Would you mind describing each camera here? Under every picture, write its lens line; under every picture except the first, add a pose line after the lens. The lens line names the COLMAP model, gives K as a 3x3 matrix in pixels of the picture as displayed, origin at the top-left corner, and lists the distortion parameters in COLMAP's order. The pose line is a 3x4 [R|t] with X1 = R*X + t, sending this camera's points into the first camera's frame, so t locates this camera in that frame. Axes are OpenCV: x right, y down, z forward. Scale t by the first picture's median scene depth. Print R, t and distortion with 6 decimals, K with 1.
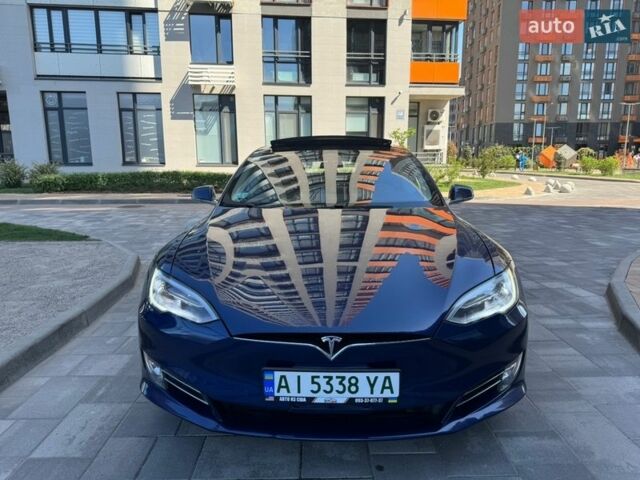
lens RADIAL K [[454.6, 0, 321.5], [0, 454.6, 239.9], [0, 0, 1]] dist [0.035103, -0.043364]
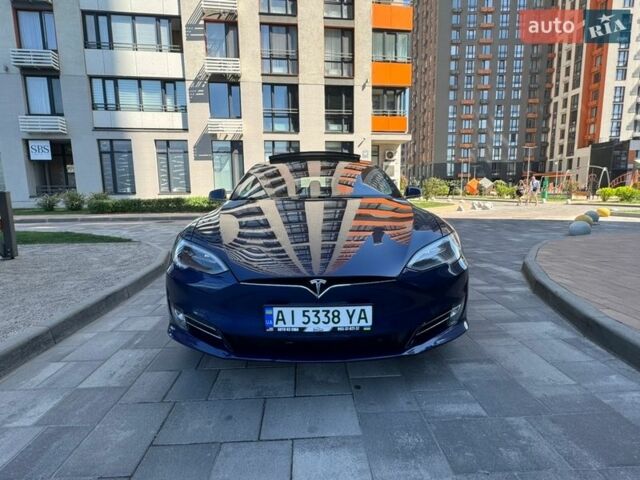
lens RADIAL K [[338.7, 0, 317.1], [0, 338.7, 239.4], [0, 0, 1]] dist [-0.001785, 0.000956]
pose [[0.999549, -0.015270, 0.025858, -0.000358], [0.016189, 0.999231, -0.035716, 0.013270], [-0.025293, 0.036118, 0.999027, 0.005336]]
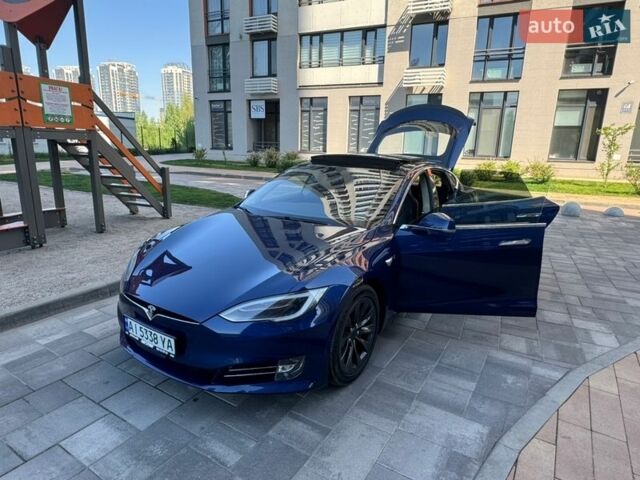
lens RADIAL K [[392.1, 0, 317.4], [0, 392.1, 239.2], [0, 0, 1]] dist [0.001945, 0.001084]
pose [[0.837929, 0.151847, -0.524230, 0.118055], [-0.118787, 0.988231, 0.096380, -0.021979], [0.532696, -0.018487, 0.846105, 0.014335]]
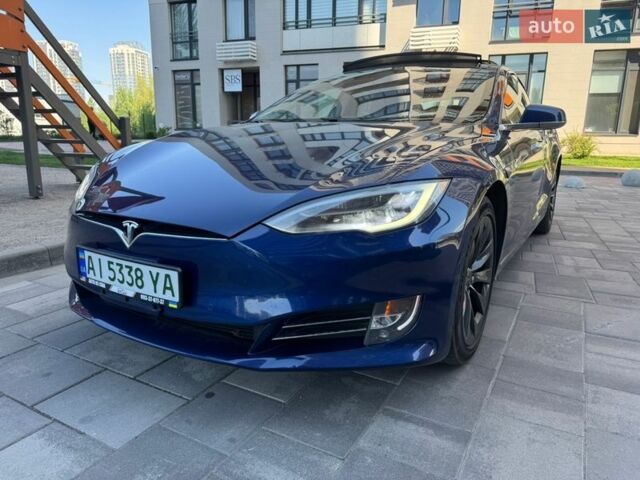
lens RADIAL K [[454.6, 0, 321.5], [0, 454.6, 239.9], [0, 0, 1]] dist [0.035103, -0.043364]
pose [[0.866099, 0.127135, -0.483434, 0.075583], [-0.104141, 0.991787, 0.074248, 0.014277], [0.488903, -0.013961, 0.872226, 0.040691]]
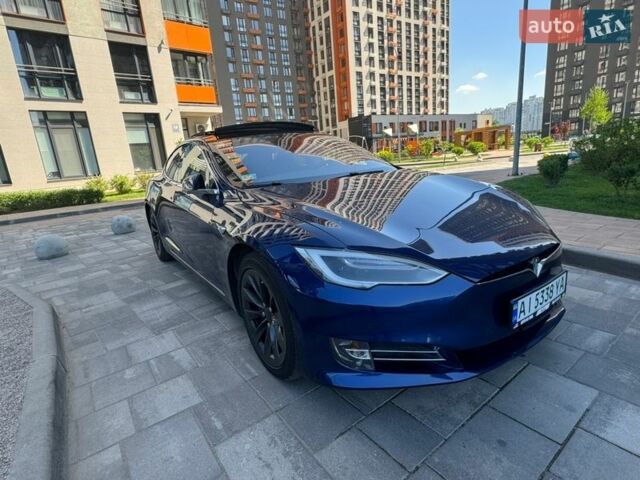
lens RADIAL K [[338.7, 0, 317.1], [0, 338.7, 239.4], [0, 0, 1]] dist [-0.001785, 0.000956]
pose [[0.808015, -0.201608, 0.553594, -0.089115], [0.180518, 0.979155, 0.093108, -0.001678], [-0.560826, 0.024700, 0.827565, 0.058275]]
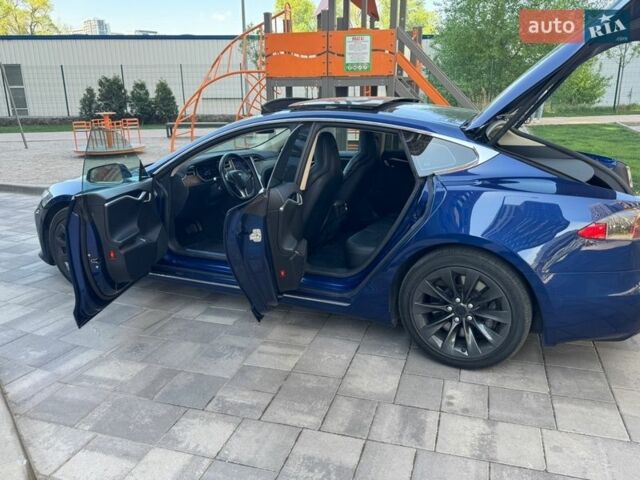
lens RADIAL K [[524.0, 0, 320.0], [0, 524.0, 240.0], [0, 0, 1]] dist [0.005879, -0.000726]
pose [[-0.422377, 0.261749, -0.867805, 0.215473], [-0.144216, 0.925796, 0.349434, -0.075104], [0.894874, 0.272745, -0.353286, 0.331536]]
